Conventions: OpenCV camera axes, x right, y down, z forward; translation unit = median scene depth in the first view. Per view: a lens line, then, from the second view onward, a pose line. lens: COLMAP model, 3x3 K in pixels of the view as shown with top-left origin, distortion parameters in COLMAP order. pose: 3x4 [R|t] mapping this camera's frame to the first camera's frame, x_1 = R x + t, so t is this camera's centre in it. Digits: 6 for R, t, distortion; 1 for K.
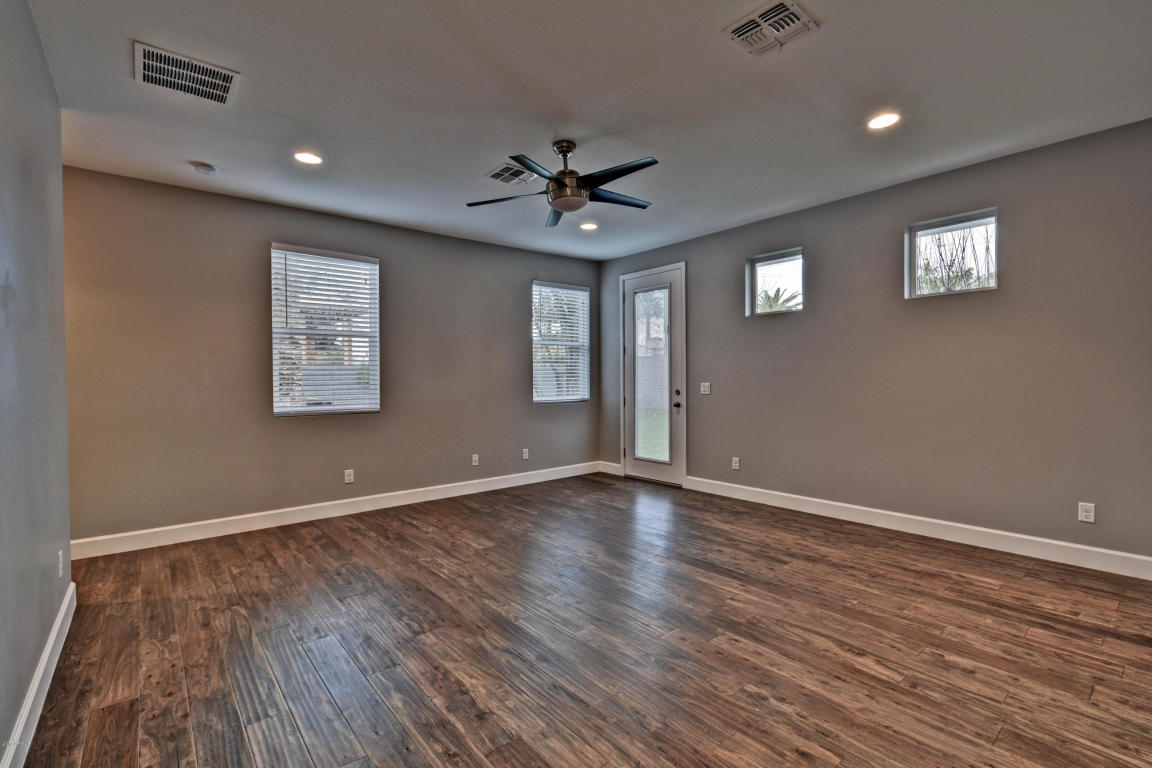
lens RADIAL K [[529.8, 0, 611.7], [0, 529.8, 383.1], [0, 0, 1]] dist [-0.000920, -0.000841]
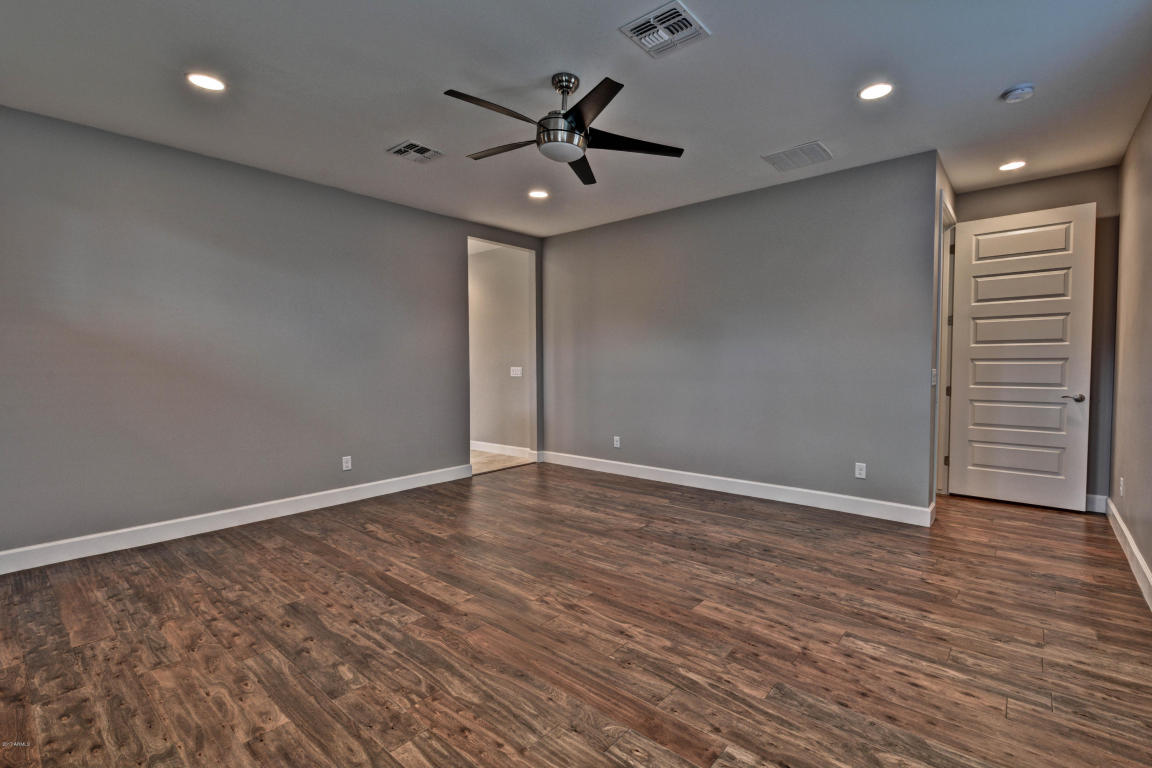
lens RADIAL K [[507.1, 0, 591.1], [0, 507.1, 384.2], [0, 0, 1]] dist [0.000633, -0.001227]
pose [[-0.992431, 0.021848, -0.120846, -0.023547], [0.015788, 0.998580, 0.050881, -0.011559], [0.121786, 0.048588, -0.991366, 1.695367]]
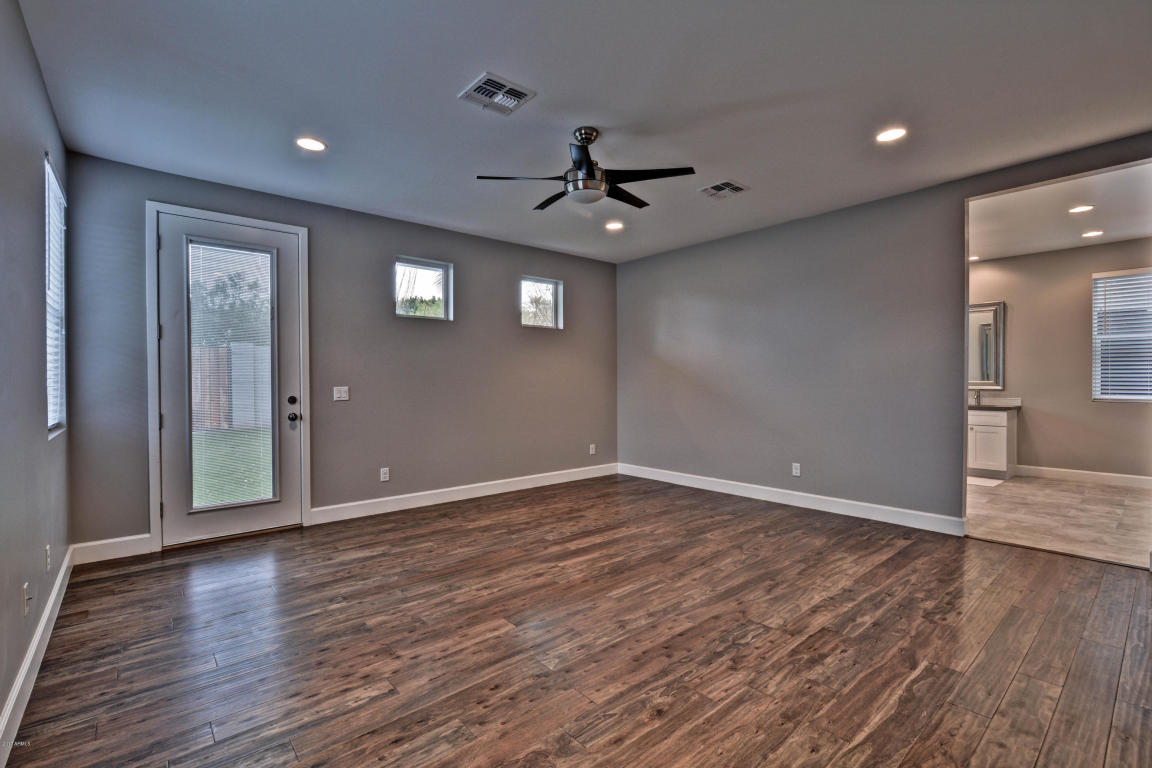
lens RADIAL K [[507.1, 0, 591.1], [0, 507.1, 384.2], [0, 0, 1]] dist [0.000633, -0.001227]
pose [[0.003540, 0.002946, 0.999989, -0.930412], [0.015130, 0.999881, -0.002999, 0.005754], [-0.999879, 0.015140, 0.003495, 0.928626]]
